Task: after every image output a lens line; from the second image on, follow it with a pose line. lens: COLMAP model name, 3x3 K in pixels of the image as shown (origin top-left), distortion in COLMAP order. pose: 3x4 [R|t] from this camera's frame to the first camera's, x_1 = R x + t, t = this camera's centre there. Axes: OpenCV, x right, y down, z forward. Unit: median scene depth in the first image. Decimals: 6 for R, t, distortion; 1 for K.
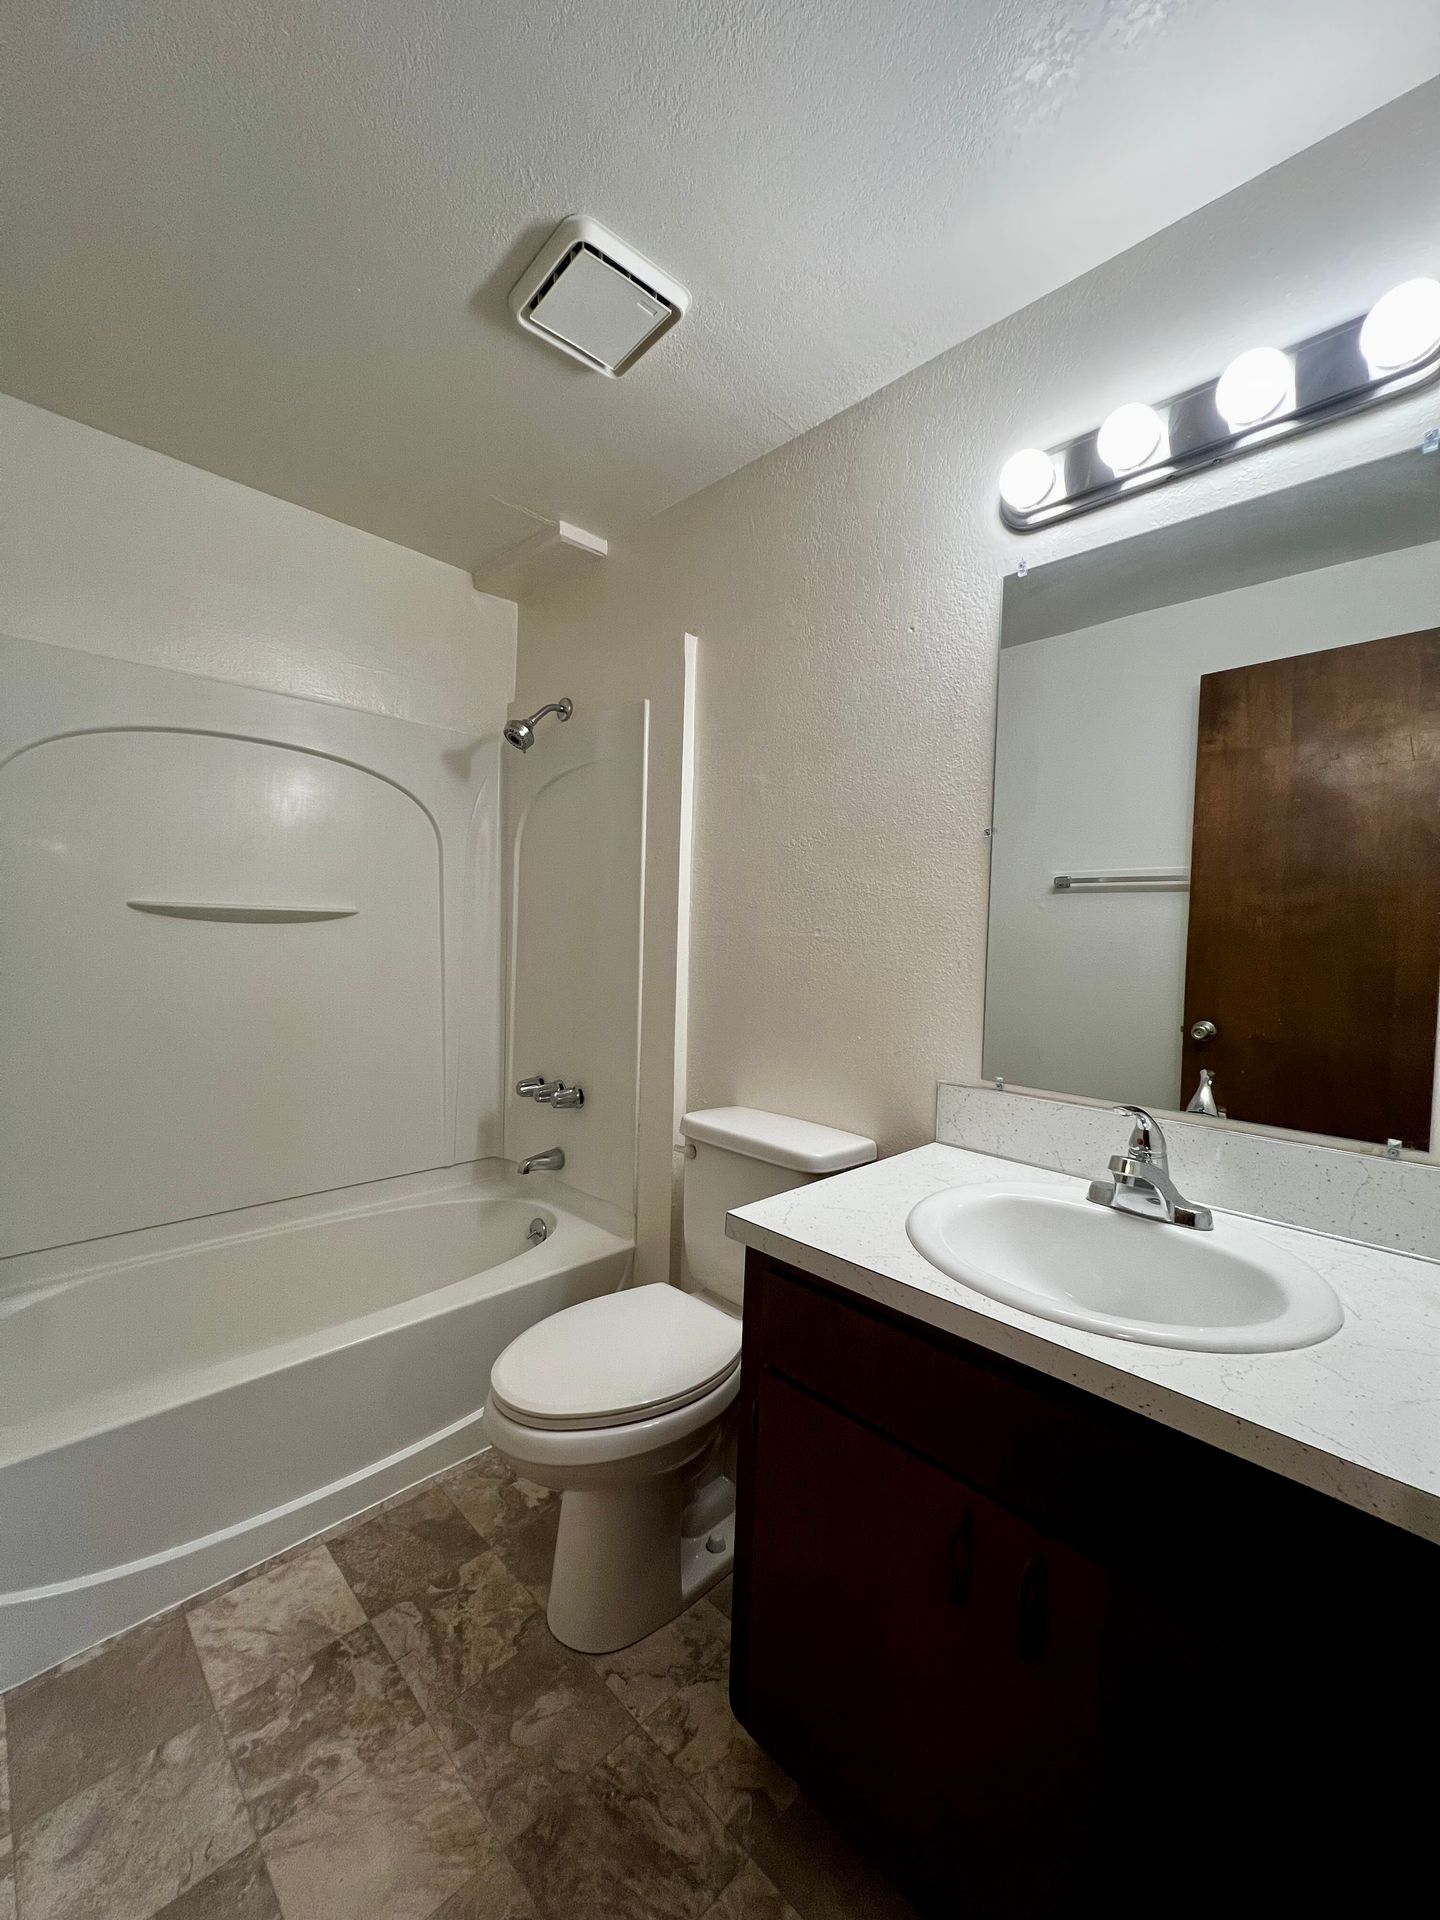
lens RADIAL K [[767.2, 0, 717.7], [0, 767.2, 960.1], [0, 0, 1]] dist [-0.001087, 0.000297]
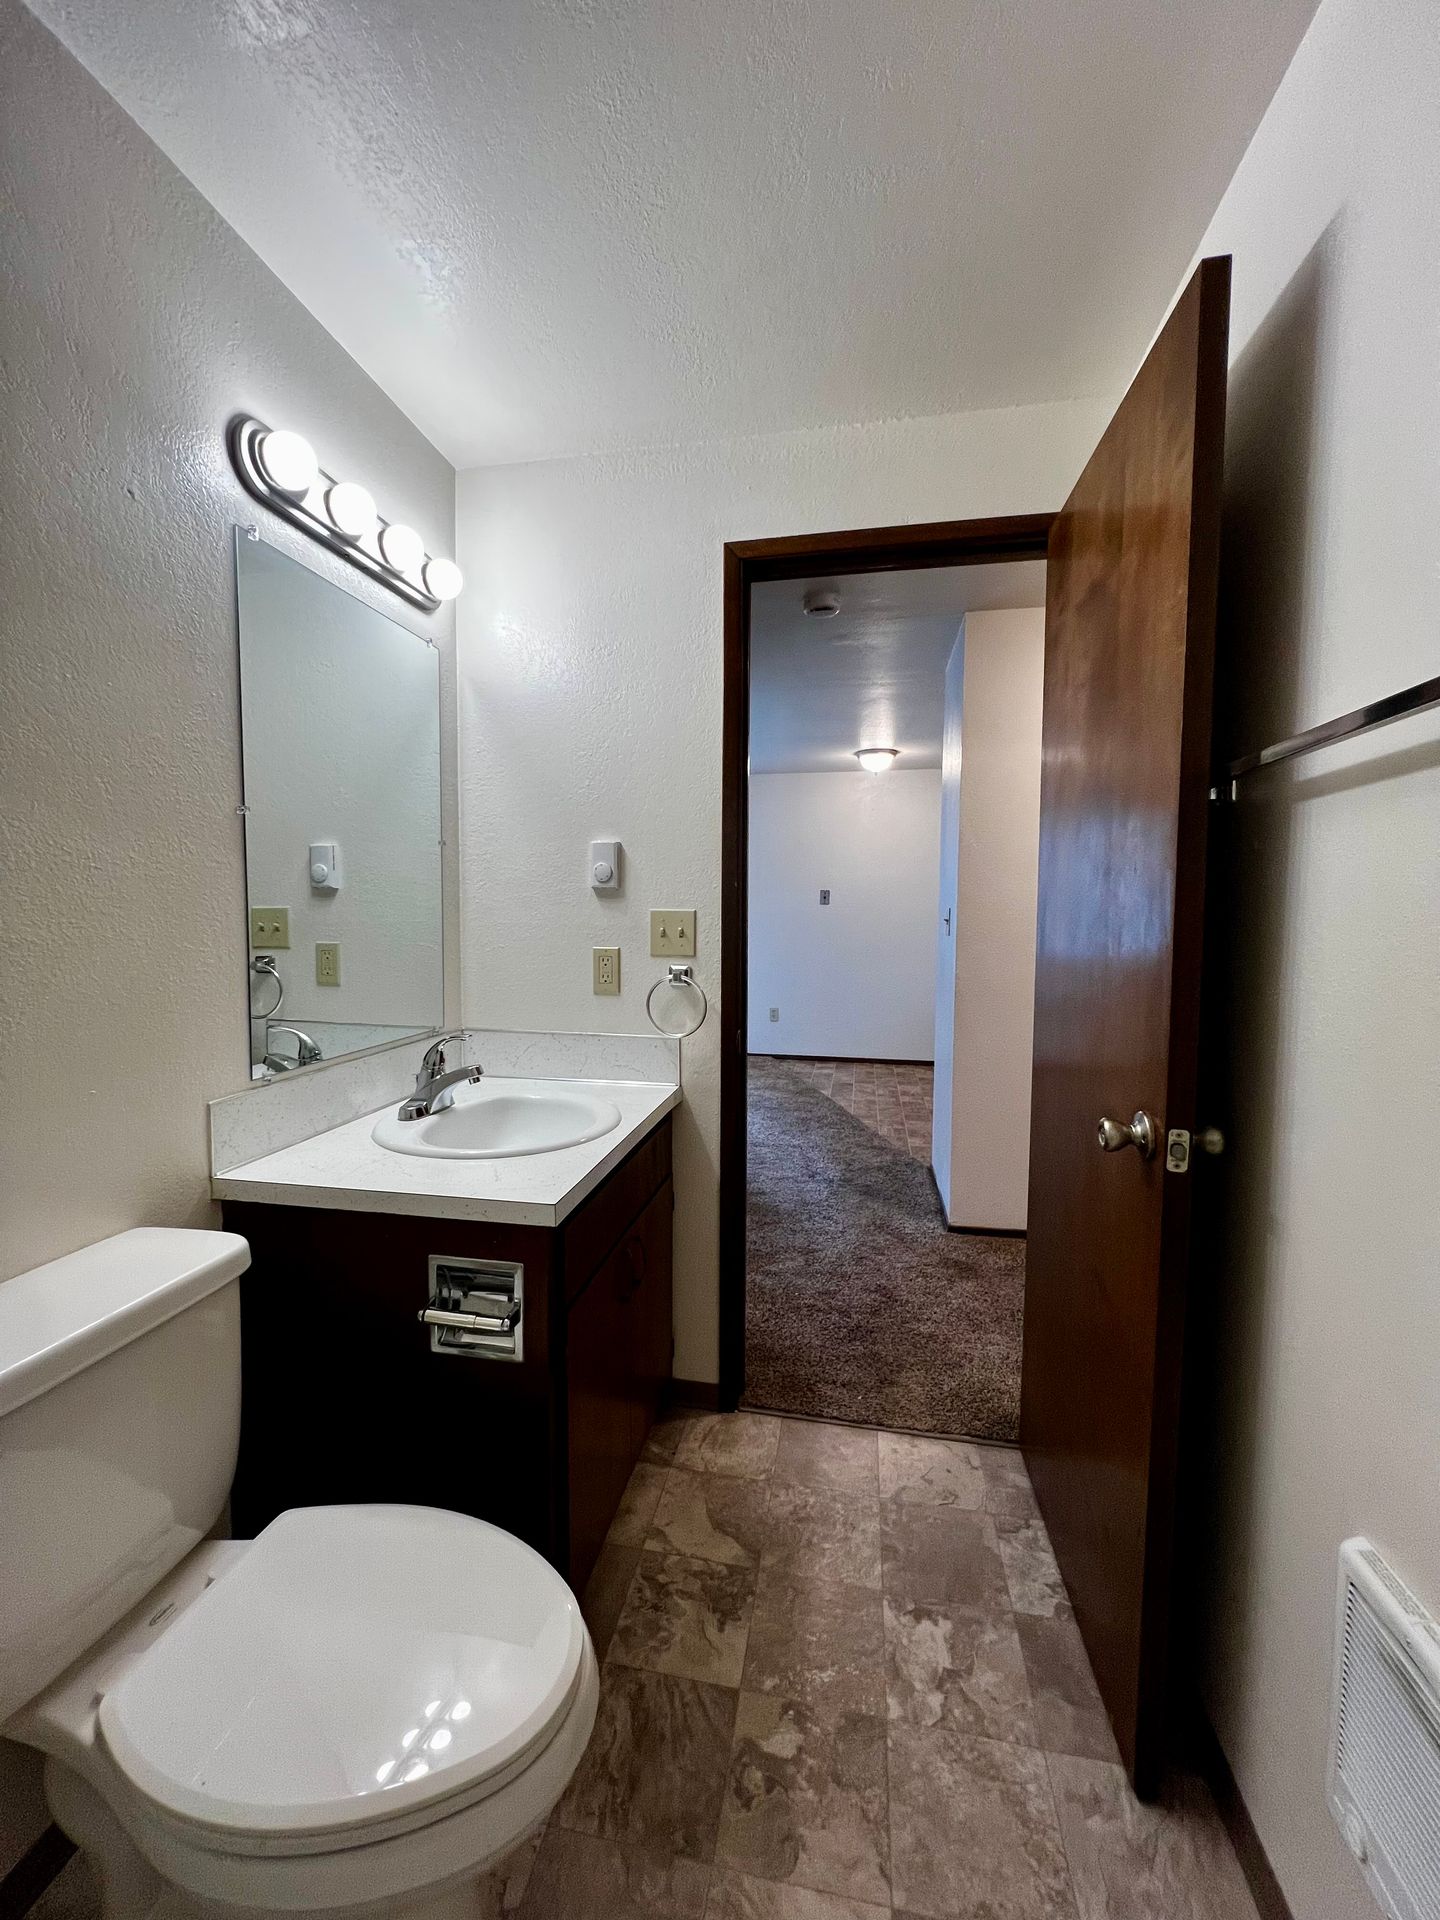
lens RADIAL K [[767.2, 0, 717.4], [0, 767.2, 953.6], [0, 0, 1]] dist [-0.001087, 0.000297]
pose [[-0.563461, -0.070632, 0.823118, -0.989073], [0.027278, 0.994205, 0.103986, -0.108370], [-0.825692, 0.081044, -0.558269, 1.416744]]
